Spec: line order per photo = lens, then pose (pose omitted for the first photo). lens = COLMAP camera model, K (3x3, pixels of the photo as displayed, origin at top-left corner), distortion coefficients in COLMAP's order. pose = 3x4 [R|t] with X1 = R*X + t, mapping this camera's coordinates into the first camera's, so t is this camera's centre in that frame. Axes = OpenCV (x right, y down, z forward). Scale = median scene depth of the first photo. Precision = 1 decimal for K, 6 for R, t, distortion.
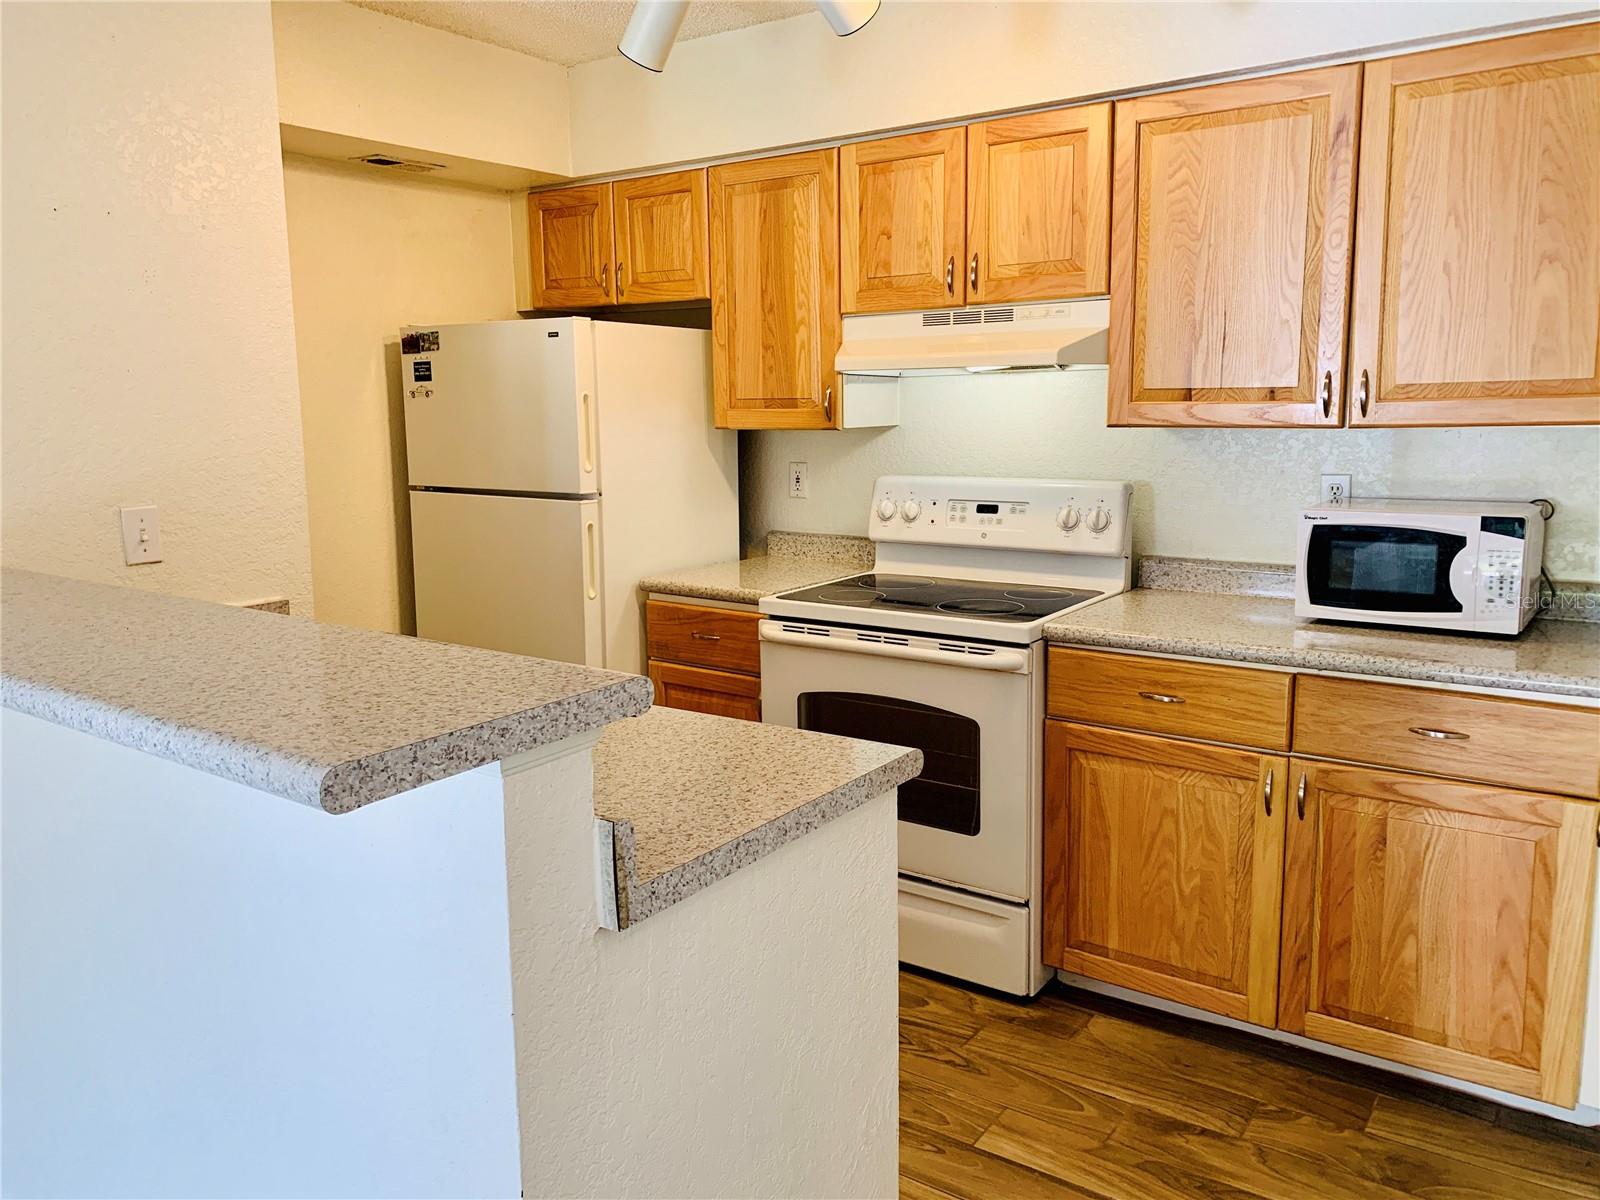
lens RADIAL K [[1214.3, 0, 796.3], [0, 1214.3, 590.7], [0, 0, 1]] dist [0.004996, 0.001088]
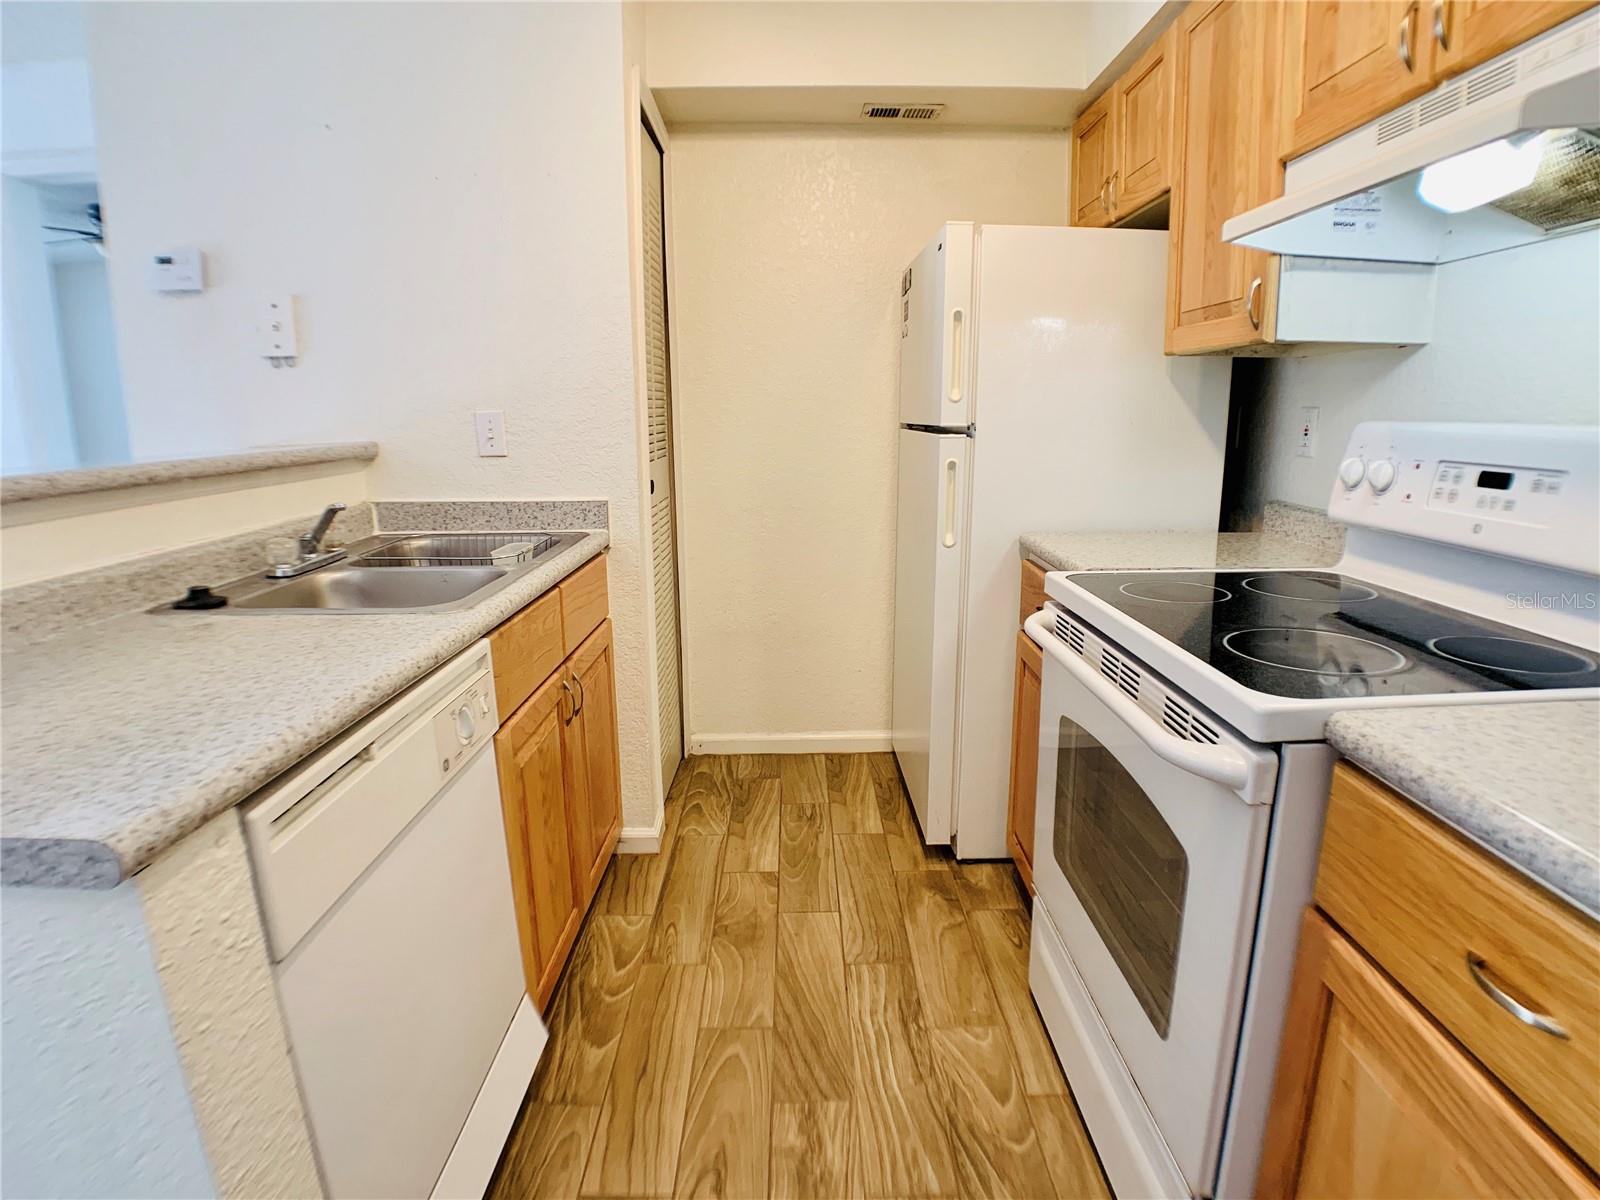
lens RADIAL K [[840.5, 0, 800.0], [0, 840.5, 600.0], [0, 0, 1]] dist [-0.075617, 0.000795]
pose [[0.577328, 0.182599, -0.795833, 0.266816], [-0.127399, 0.982881, 0.133096, -0.022692], [0.806512, 0.024548, 0.590708, 0.546519]]
